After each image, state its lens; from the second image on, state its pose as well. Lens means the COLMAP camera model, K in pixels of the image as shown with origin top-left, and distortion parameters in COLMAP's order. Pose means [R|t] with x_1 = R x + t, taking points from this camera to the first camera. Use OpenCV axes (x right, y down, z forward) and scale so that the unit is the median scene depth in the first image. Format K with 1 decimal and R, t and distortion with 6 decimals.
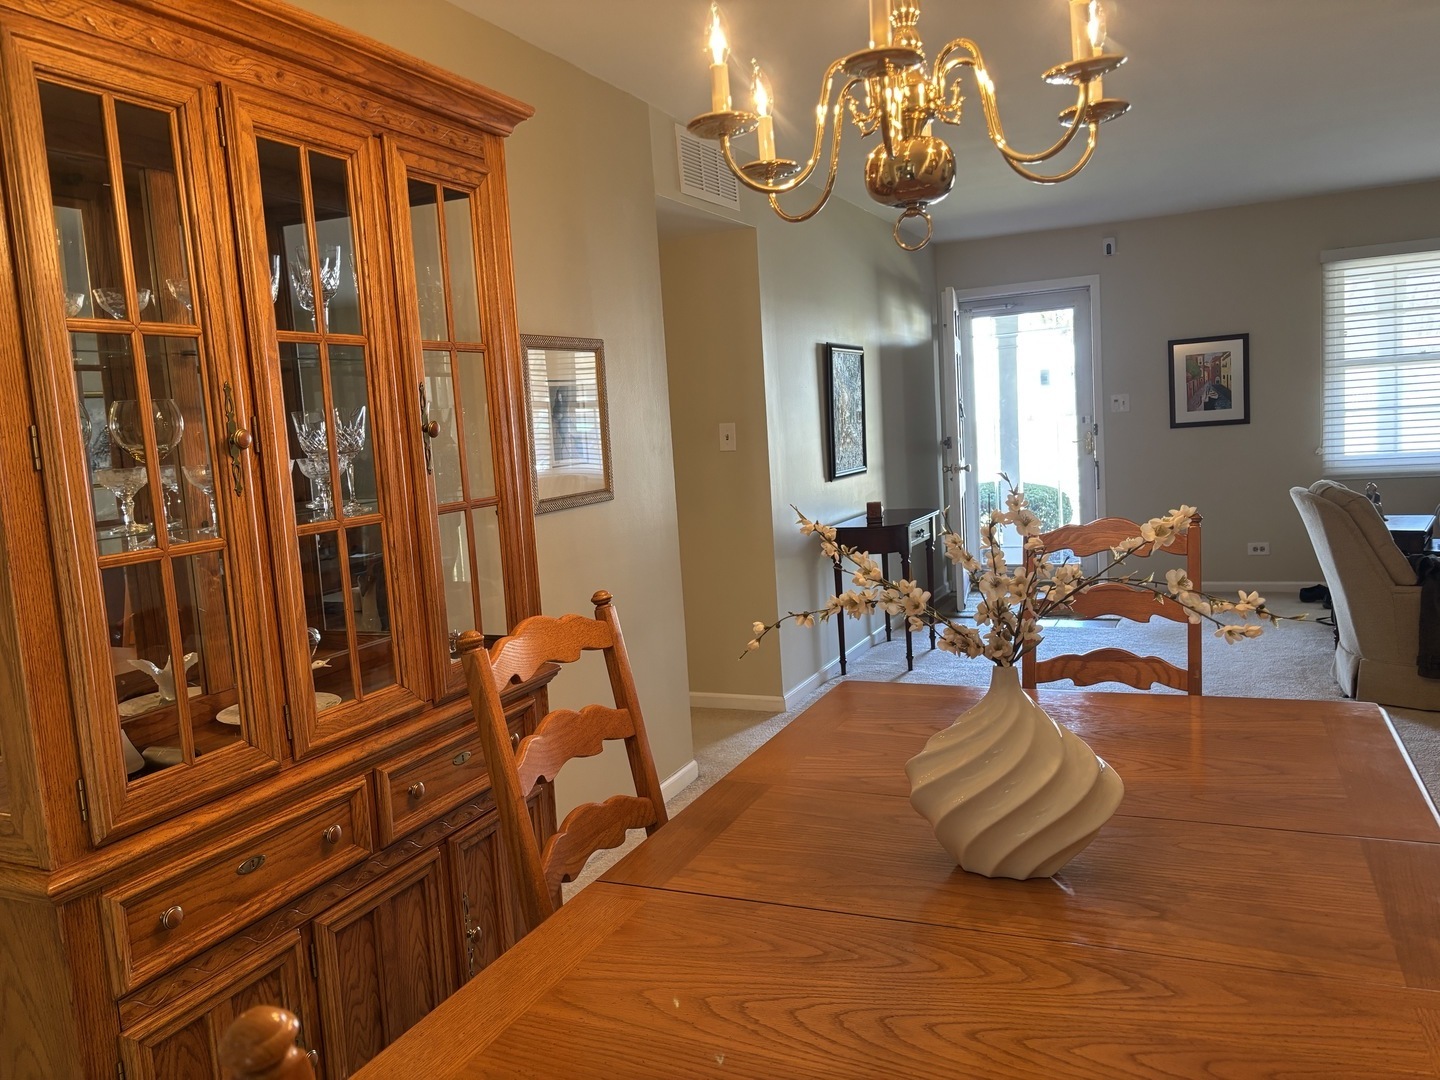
lens RADIAL K [[1059.8, 0, 713.1], [0, 1059.8, 531.9], [0, 0, 1]] dist [0.041421, -0.010658]
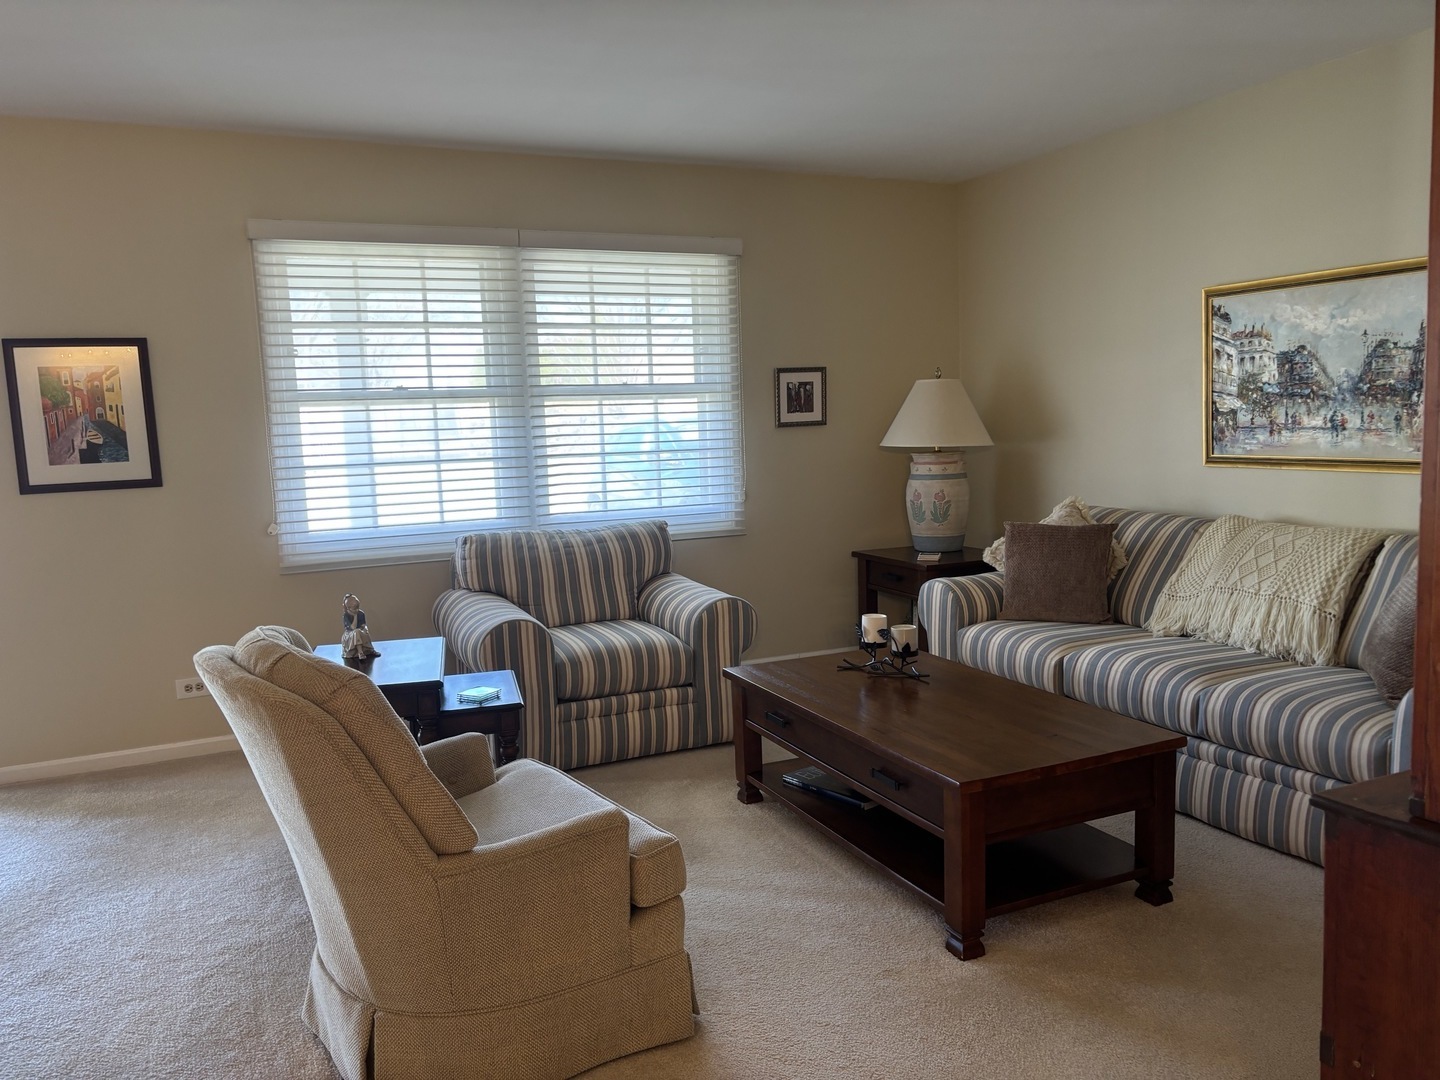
lens RADIAL K [[1059.8, 0, 726.5], [0, 1059.8, 538.8], [0, 0, 1]] dist [0.041421, -0.010658]
pose [[0.613302, -0.050313, 0.788245, 0.226154], [0.072231, 0.997360, 0.007460, -0.055358], [-0.786539, 0.052361, 0.615317, 0.390614]]
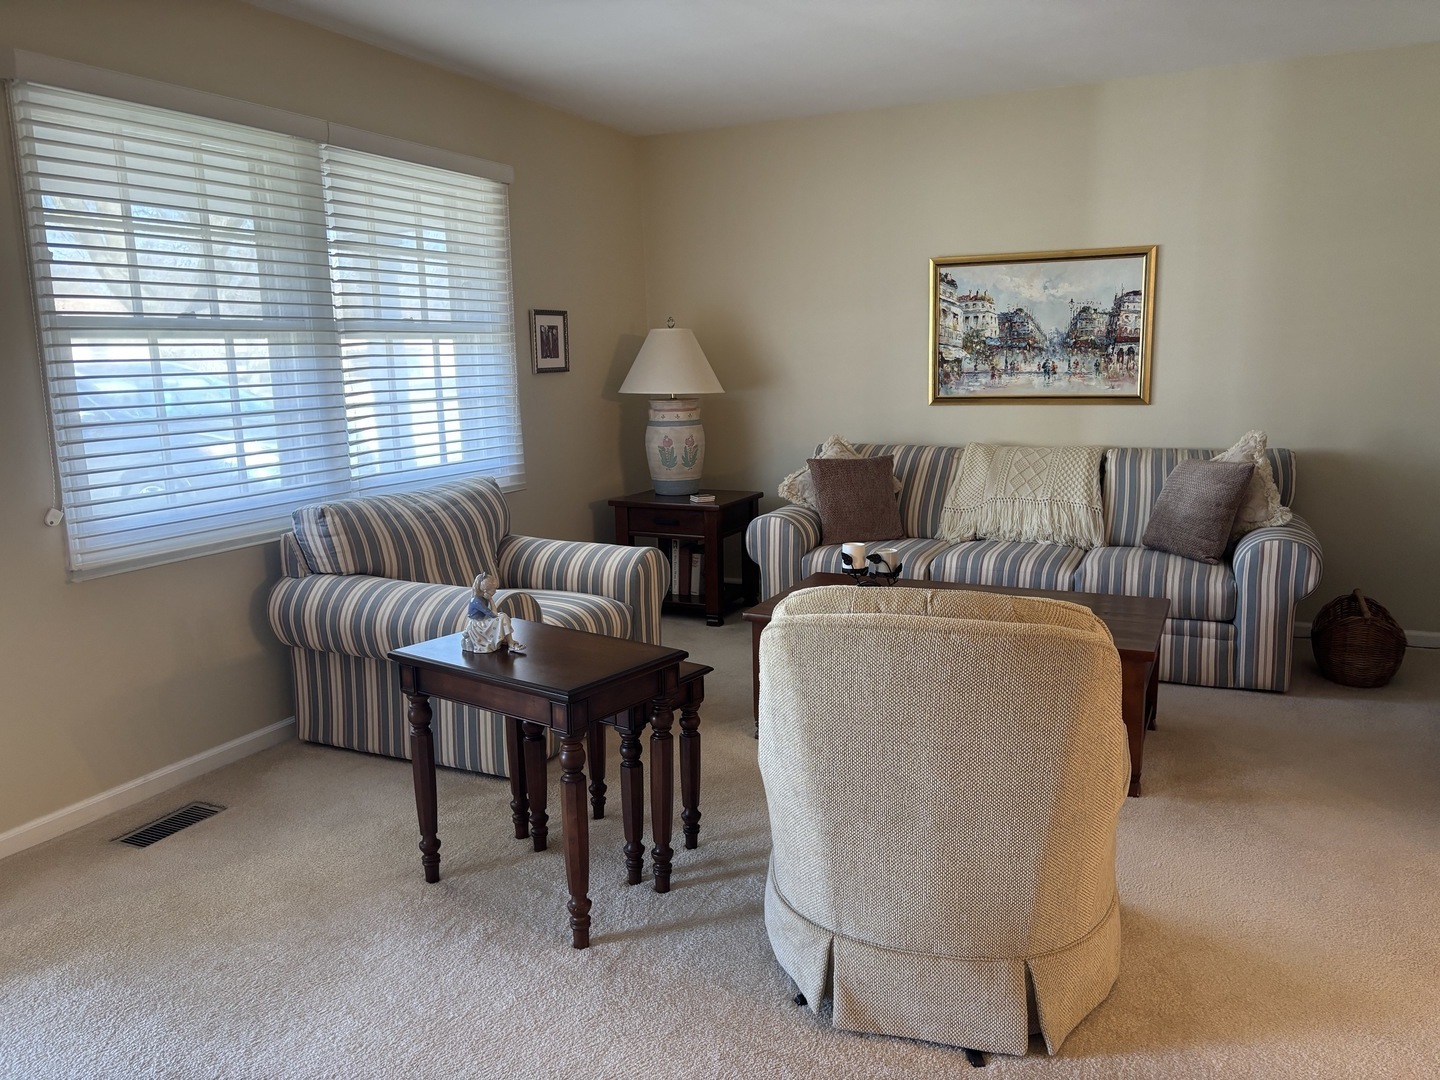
lens RADIAL K [[1059.8, 0, 728.2], [0, 1059.8, 545.3], [0, 0, 1]] dist [0.041421, -0.010658]
pose [[-0.026723, -0.117126, 0.992757, 0.119305], [0.122351, 0.985262, 0.119535, -0.084371], [-0.992127, 0.124659, -0.011999, 0.740535]]
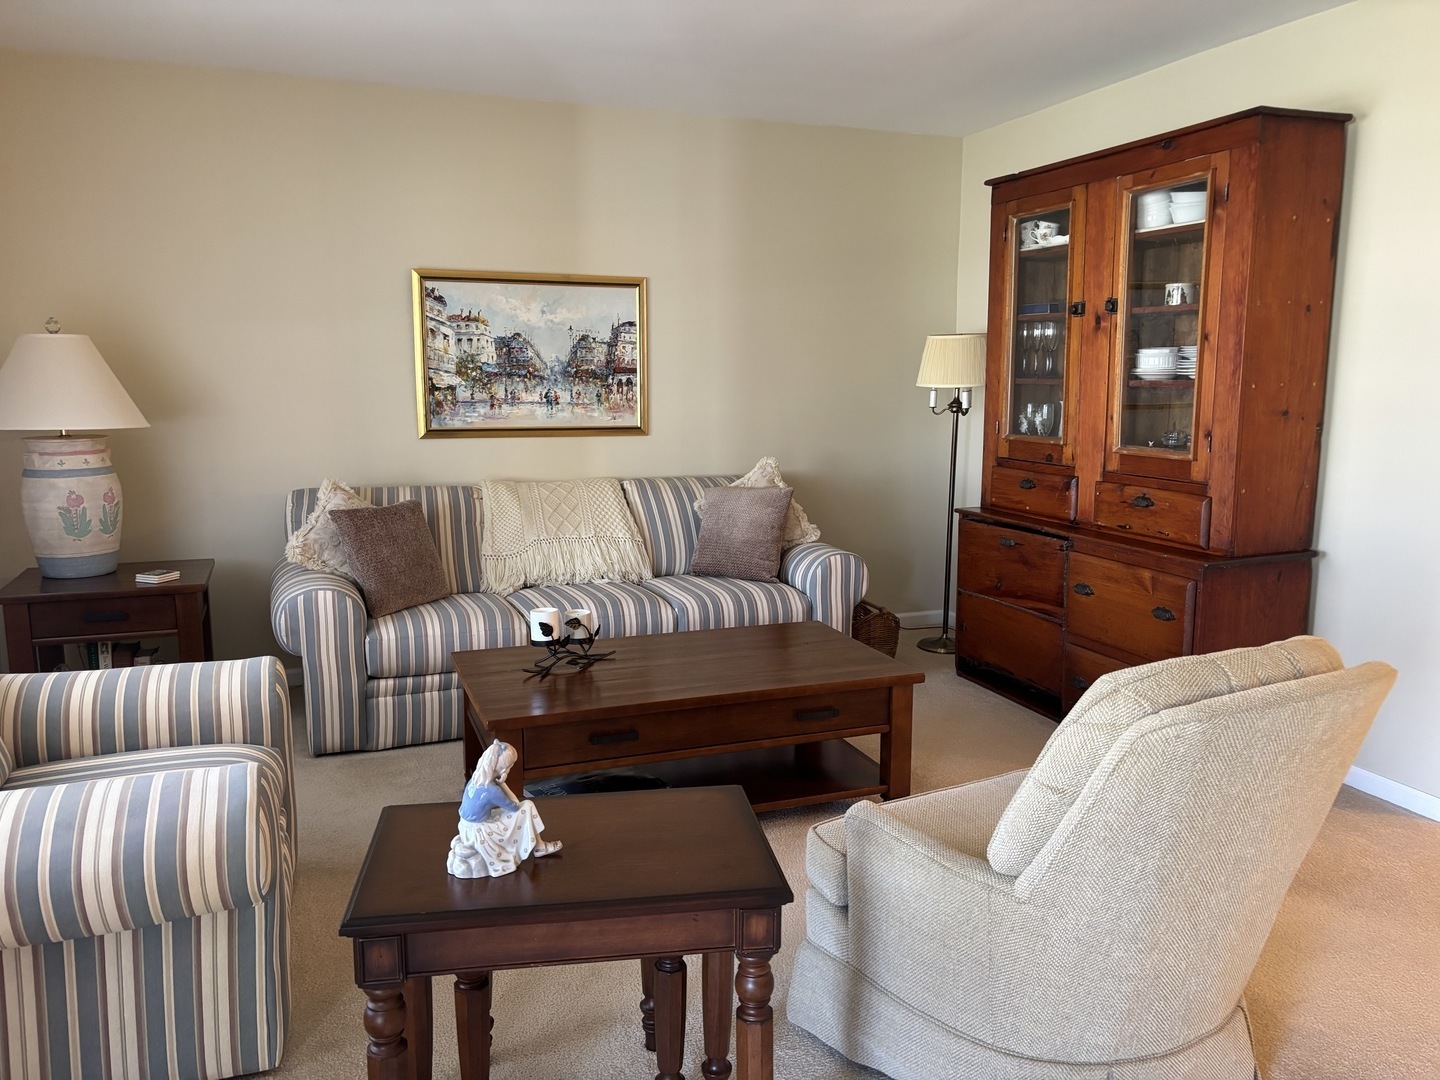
lens RADIAL K [[1059.8, 0, 710.8], [0, 1059.8, 555.5], [0, 0, 1]] dist [0.041421, -0.010658]
pose [[-0.730111, -0.058537, 0.680817, 0.313141], [0.110184, 0.973201, 0.201839, -0.119709], [-0.674387, 0.222380, -0.704095, 0.946219]]
